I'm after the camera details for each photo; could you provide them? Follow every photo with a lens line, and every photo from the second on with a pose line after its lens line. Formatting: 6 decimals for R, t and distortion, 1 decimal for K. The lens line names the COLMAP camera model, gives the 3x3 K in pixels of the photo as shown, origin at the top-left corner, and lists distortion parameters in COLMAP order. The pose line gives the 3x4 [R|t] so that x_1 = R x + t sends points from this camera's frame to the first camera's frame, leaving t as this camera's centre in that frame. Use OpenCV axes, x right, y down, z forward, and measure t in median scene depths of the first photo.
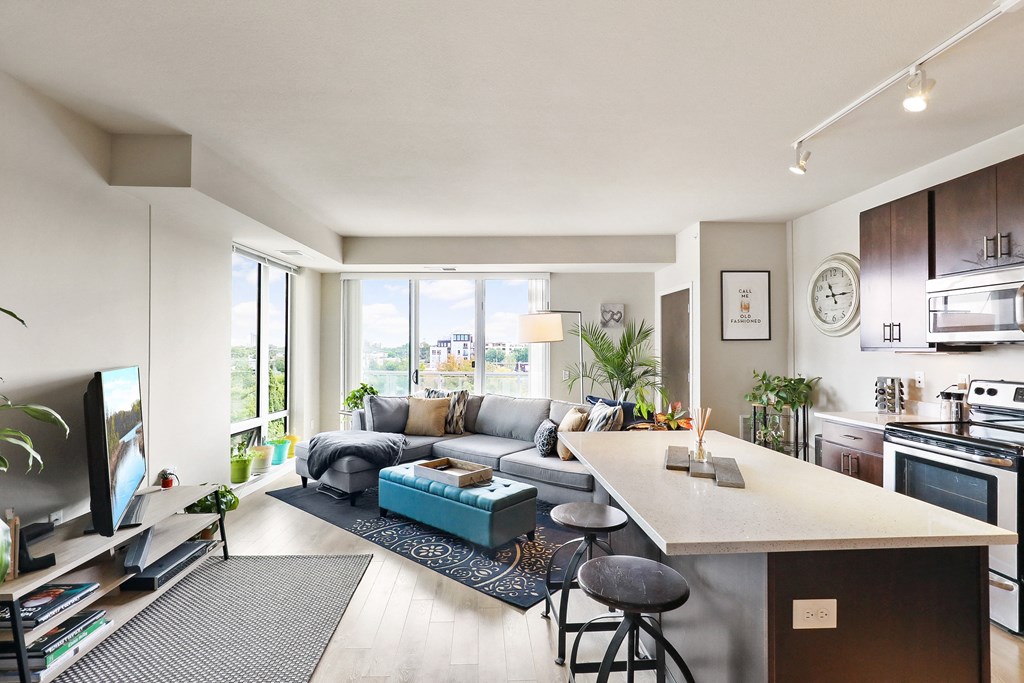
lens RADIAL K [[462.4, 0, 505.8], [0, 462.4, 345.2], [0, 0, 1]] dist [-0.003145, -0.000395]
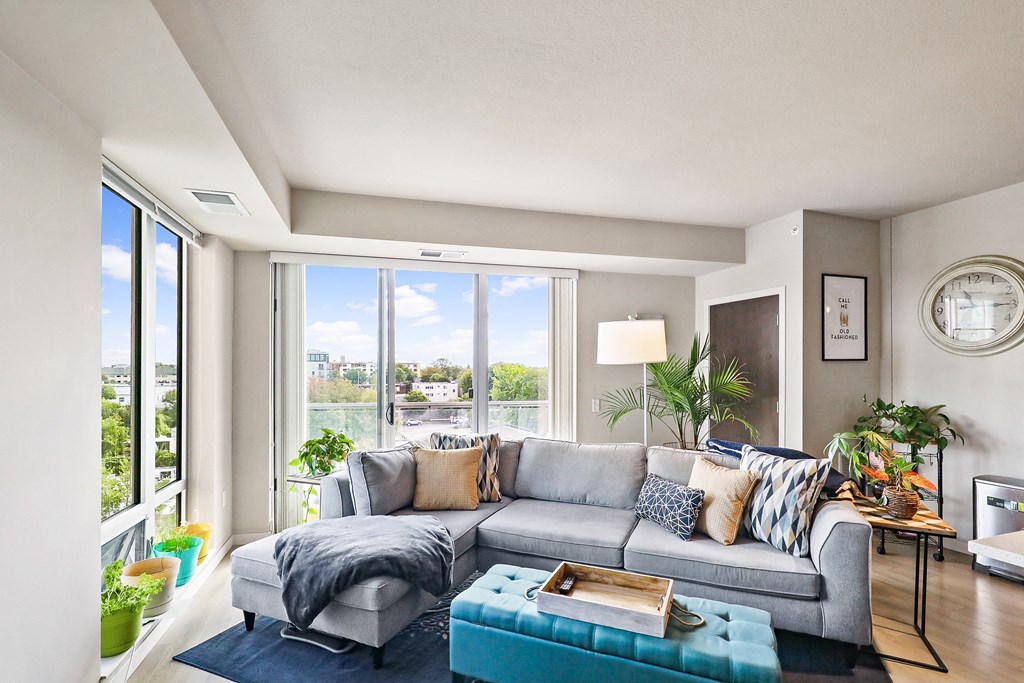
lens RADIAL K [[475.7, 0, 511.0], [0, 475.7, 369.1], [0, 0, 1]] dist [0.000786, 0.000060]
pose [[0.958273, -0.003098, 0.285838, -0.314464], [0.000977, 0.999971, 0.007563, -0.002490], [-0.285853, -0.006968, 0.958248, 0.395741]]
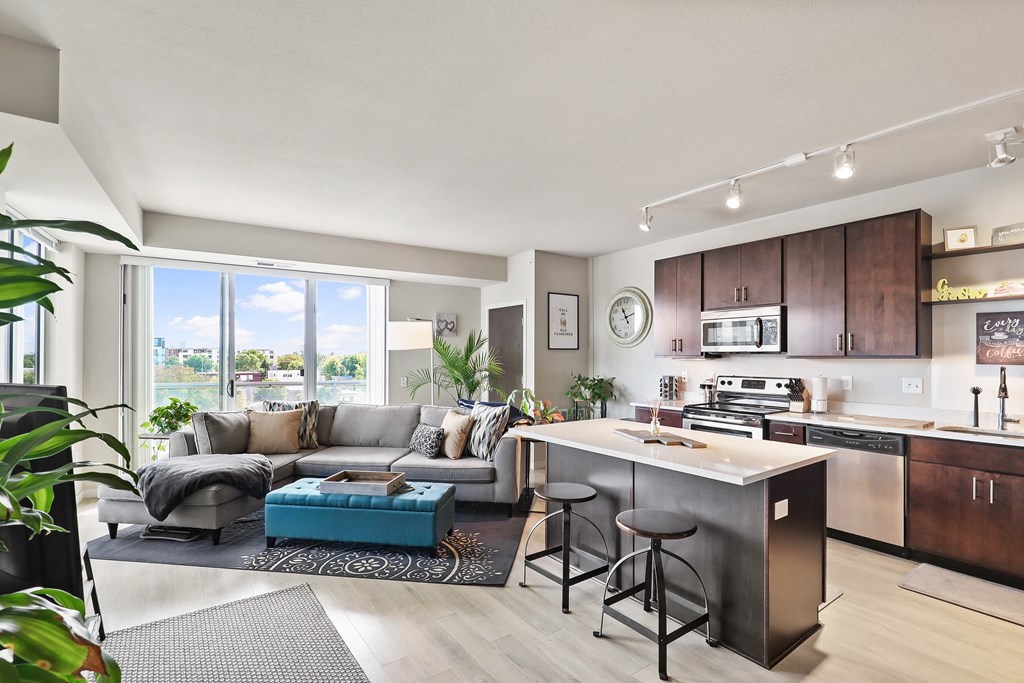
lens RADIAL K [[462.1, 0, 505.2], [0, 462.1, 358.9], [0, 0, 1]] dist [-0.007900, -0.000296]
pose [[0.846617, -0.000518, 0.532202, -0.306004], [-0.006543, 0.999914, 0.011383, 0.002212], [-0.532162, -0.013119, 0.846541, 0.027951]]
